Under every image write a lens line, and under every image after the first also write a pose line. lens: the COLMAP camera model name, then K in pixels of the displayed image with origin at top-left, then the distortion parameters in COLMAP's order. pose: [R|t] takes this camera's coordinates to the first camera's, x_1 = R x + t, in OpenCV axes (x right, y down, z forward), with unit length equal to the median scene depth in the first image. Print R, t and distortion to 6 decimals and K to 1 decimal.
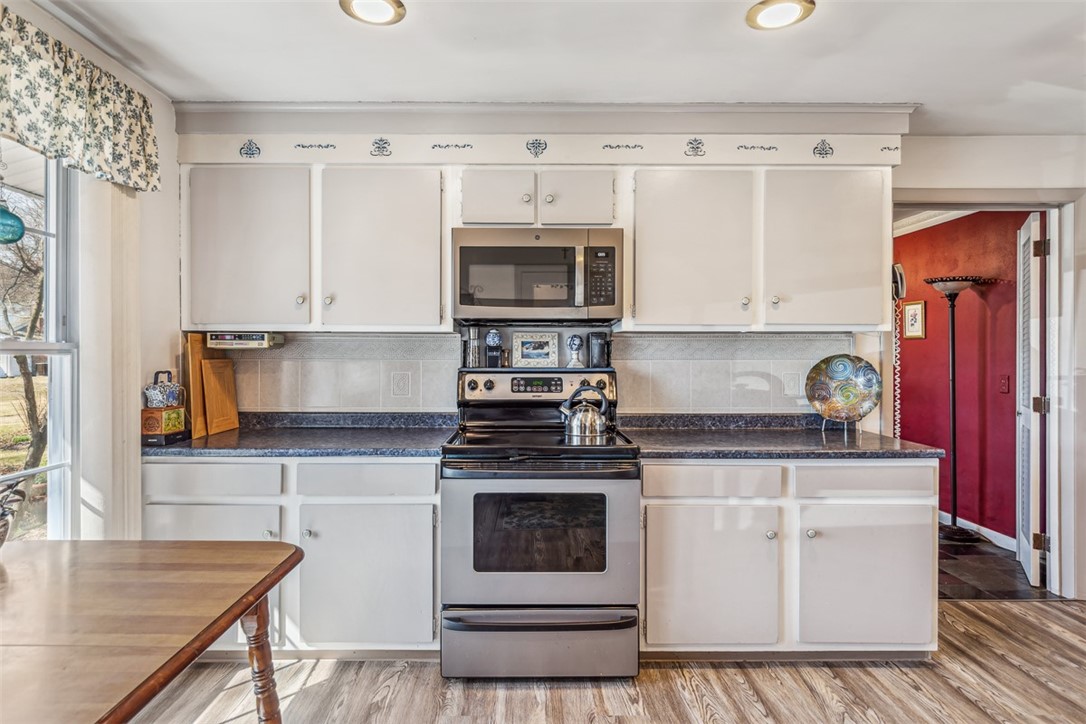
lens RADIAL K [[566.8, 0, 535.5], [0, 566.8, 356.1], [0, 0, 1]] dist [-0.000315, 0.001452]
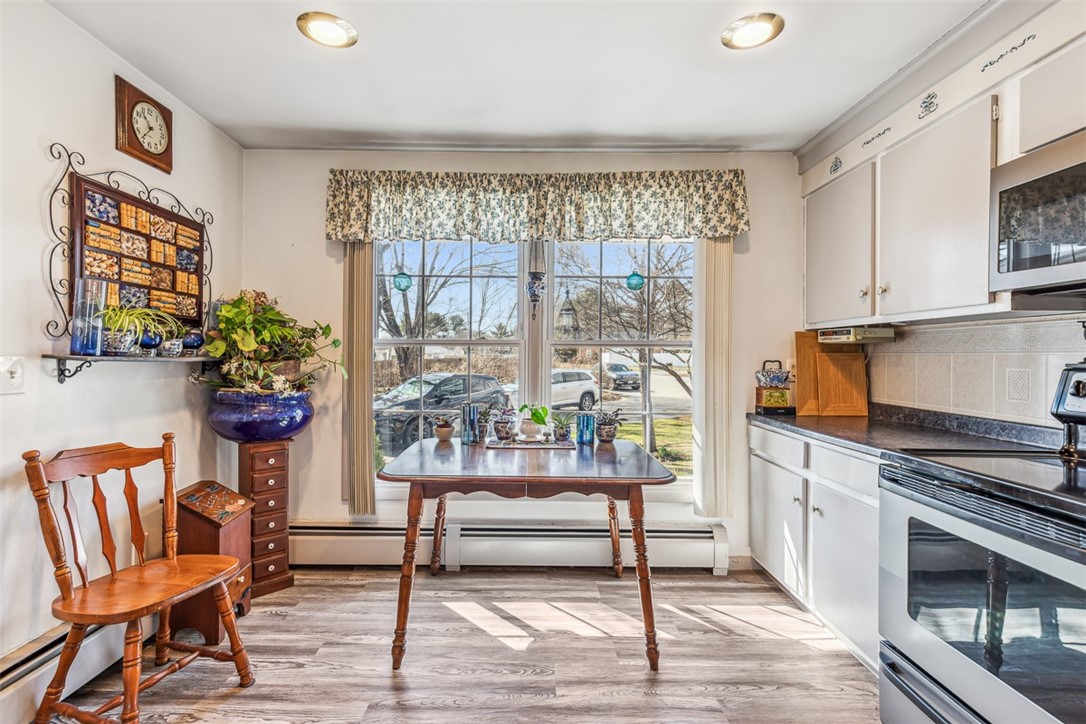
lens RADIAL K [[500.2, 0, 523.7], [0, 500.2, 357.3], [0, 0, 1]] dist [0.014845, -0.004723]
pose [[-0.006504, -0.000465, -0.999979, 0.503852], [-0.010565, 0.999944, -0.000397, 0.023445], [0.999923, 0.010563, -0.006509, 0.393757]]
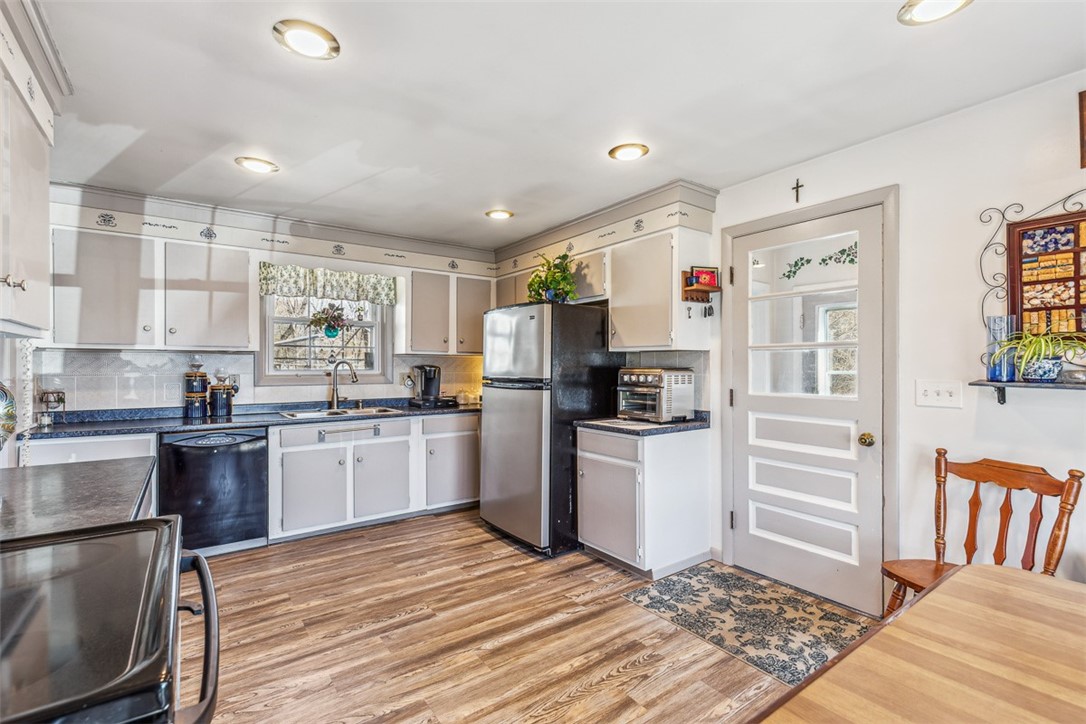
lens RADIAL K [[500.2, 0, 543.9], [0, 500.2, 366.8], [0, 0, 1]] dist [0.014845, -0.004723]
pose [[-0.580449, -0.001578, 0.814295, -0.422821], [0.004752, 0.999975, 0.005325, -0.003655], [-0.814283, 0.006961, -0.580427, 0.847648]]
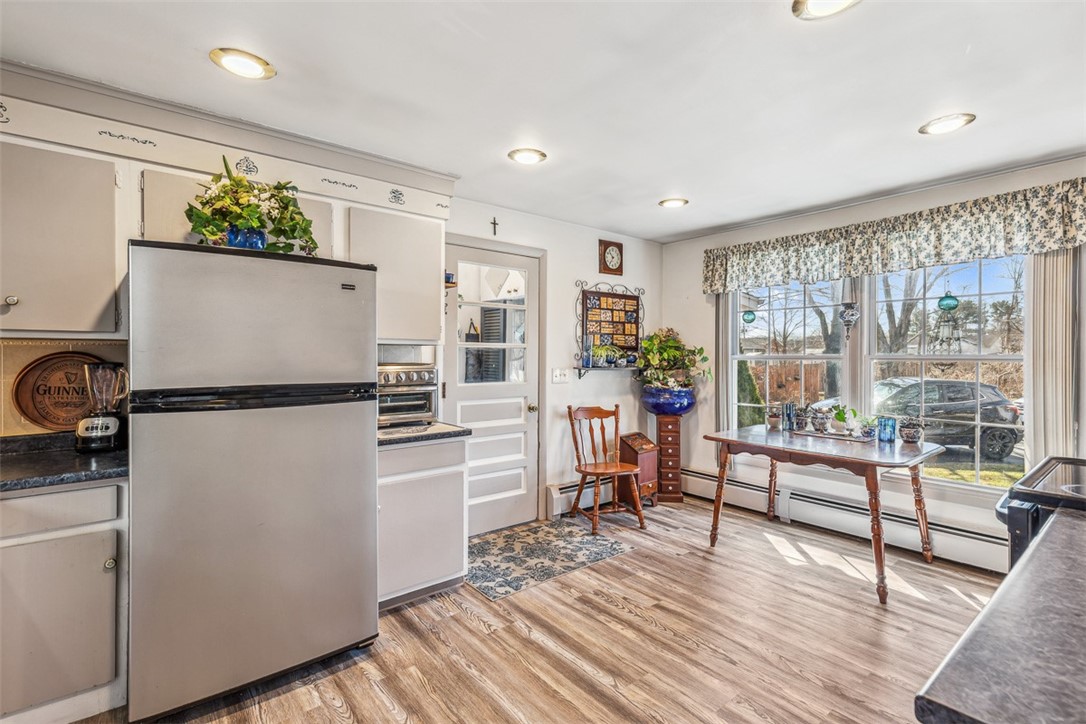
lens RADIAL K [[500.2, 0, 549.6], [0, 500.2, 359.0], [0, 0, 1]] dist [0.014845, -0.004723]
pose [[-0.773169, 0.002927, -0.634193, 0.934687], [-0.004360, 0.999941, 0.009931, -0.016545], [0.634185, 0.010443, -0.773111, 0.963436]]
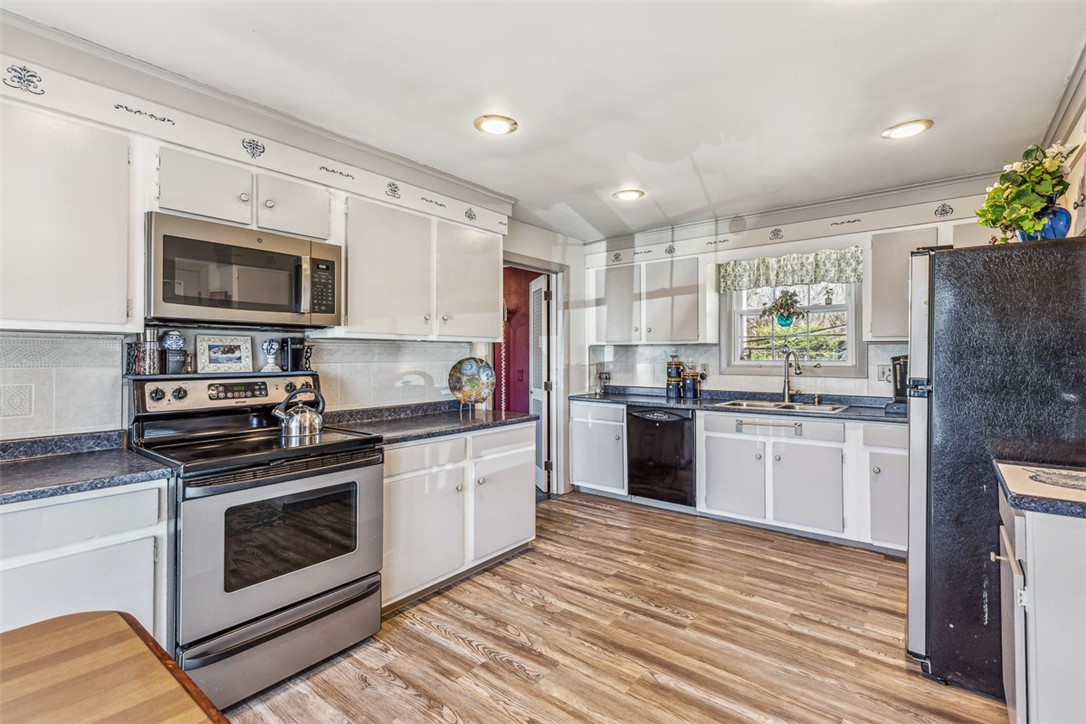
lens RADIAL K [[500.2, 0, 545.9], [0, 500.2, 353.9], [0, 0, 1]] dist [0.014845, -0.004723]
pose [[0.625210, 0.001409, 0.780455, -0.362951], [0.005400, 0.999967, -0.006132, -0.003528], [-0.780438, 0.008048, 0.625181, 0.061612]]
